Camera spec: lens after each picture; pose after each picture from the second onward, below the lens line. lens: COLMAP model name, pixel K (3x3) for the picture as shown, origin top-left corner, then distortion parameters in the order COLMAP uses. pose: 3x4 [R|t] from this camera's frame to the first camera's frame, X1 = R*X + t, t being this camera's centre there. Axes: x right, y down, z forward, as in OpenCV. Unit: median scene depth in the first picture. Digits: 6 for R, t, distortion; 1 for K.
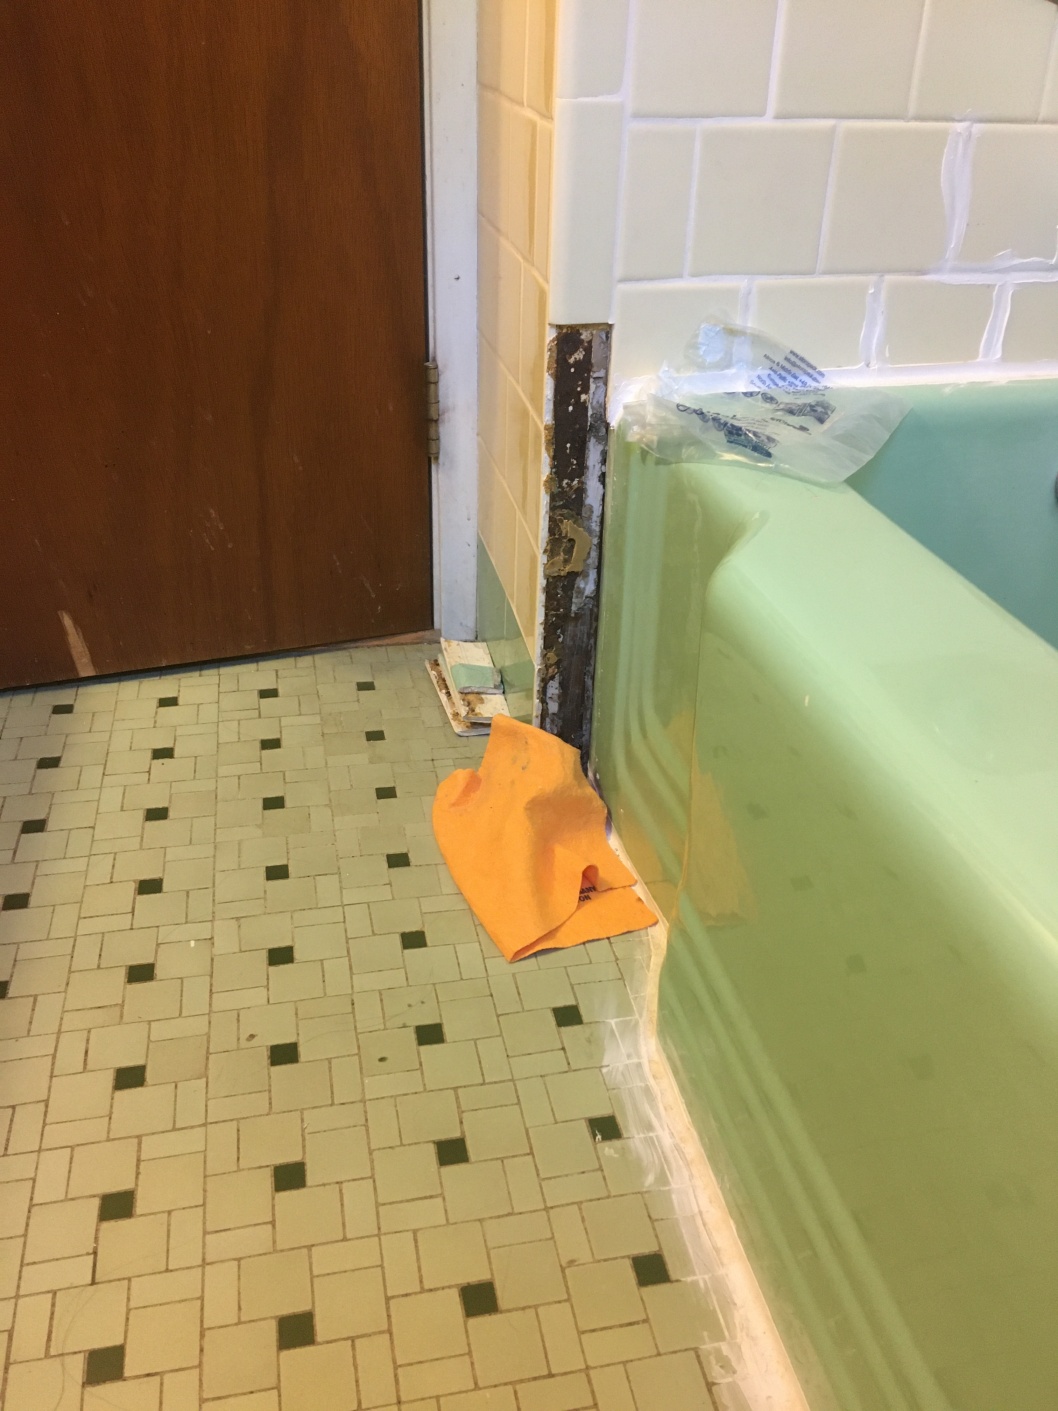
lens RADIAL K [[1184.1, 0, 525.7], [0, 1184.1, 702.5], [0, 0, 1]] dist [0.108523, -0.166245]
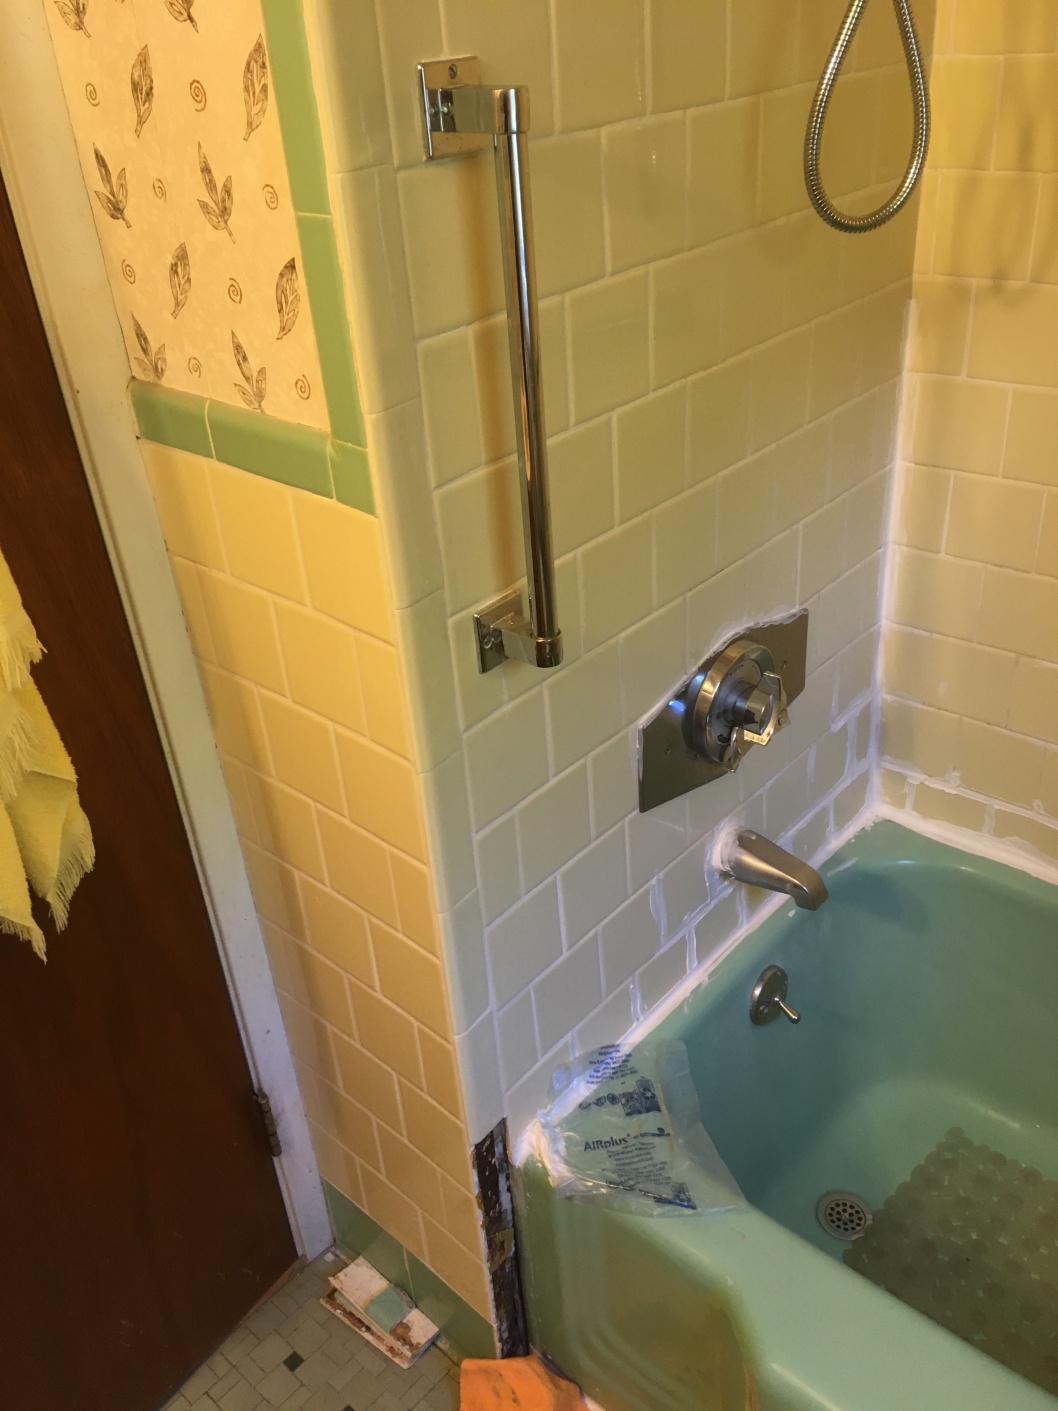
lens RADIAL K [[1184.1, 0, 526.2], [0, 1184.1, 703.8], [0, 0, 1]] dist [0.108523, -0.166245]
pose [[0.806783, -0.370828, 0.459987, -0.342135], [0.379387, 0.921958, 0.077838, -0.807832], [-0.452953, 0.111715, 0.884507, -0.239441]]
